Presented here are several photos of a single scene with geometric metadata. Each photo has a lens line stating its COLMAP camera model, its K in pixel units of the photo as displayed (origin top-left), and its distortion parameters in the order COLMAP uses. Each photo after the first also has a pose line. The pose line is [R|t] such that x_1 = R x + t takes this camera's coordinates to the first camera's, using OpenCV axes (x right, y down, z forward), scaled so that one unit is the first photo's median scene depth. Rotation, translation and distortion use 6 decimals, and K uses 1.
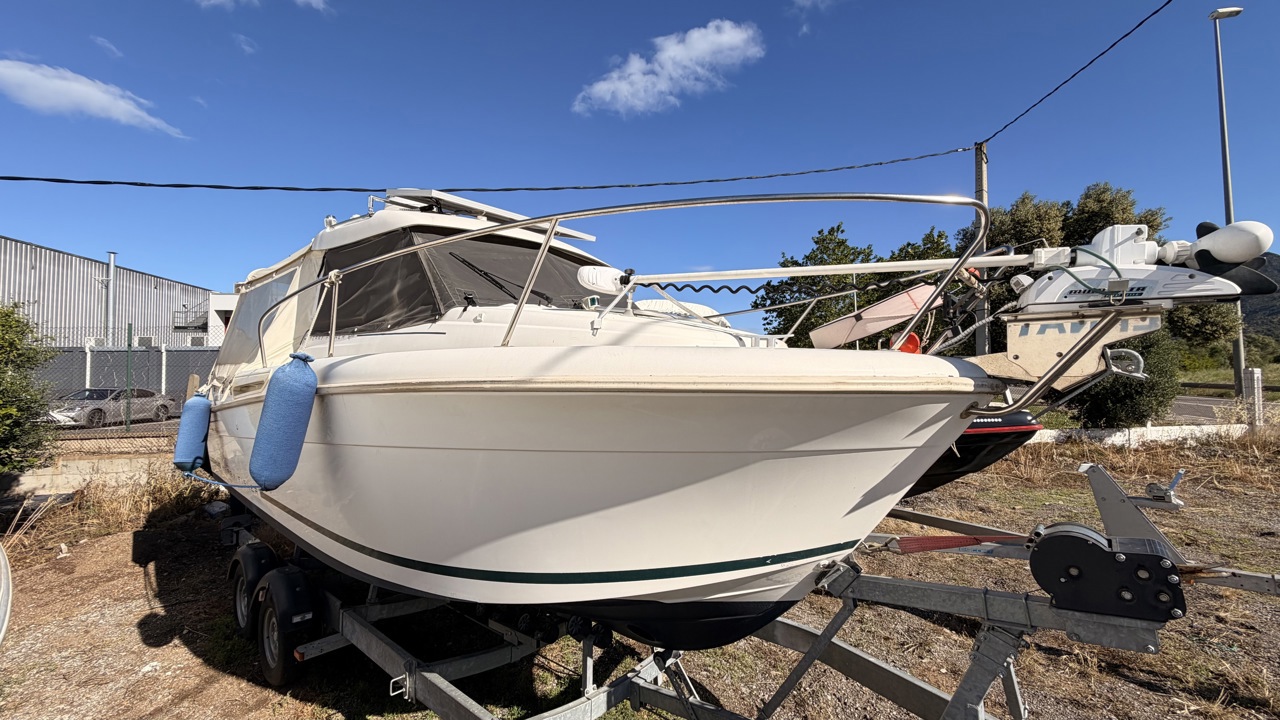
lens RADIAL K [[509.5, 0, 646.3], [0, 509.5, 362.0], [0, 0, 1]] dist [-0.000103, 0.000685]
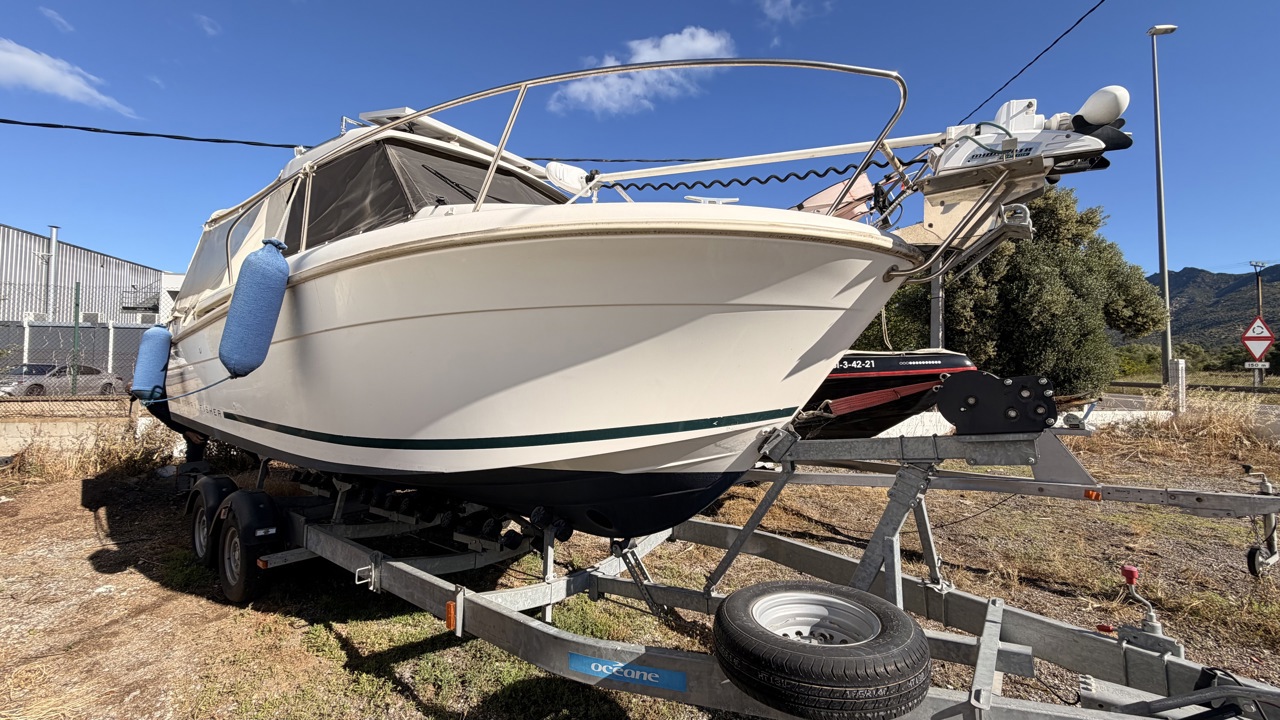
lens RADIAL K [[509.5, 0, 645.4], [0, 509.5, 365.3], [0, 0, 1]] dist [-0.000103, 0.000685]
pose [[0.998309, 0.019188, 0.054874, 0.015830], [-0.019251, 0.999814, 0.000617, 0.157092], [-0.054852, -0.001672, 0.998493, -0.051781]]
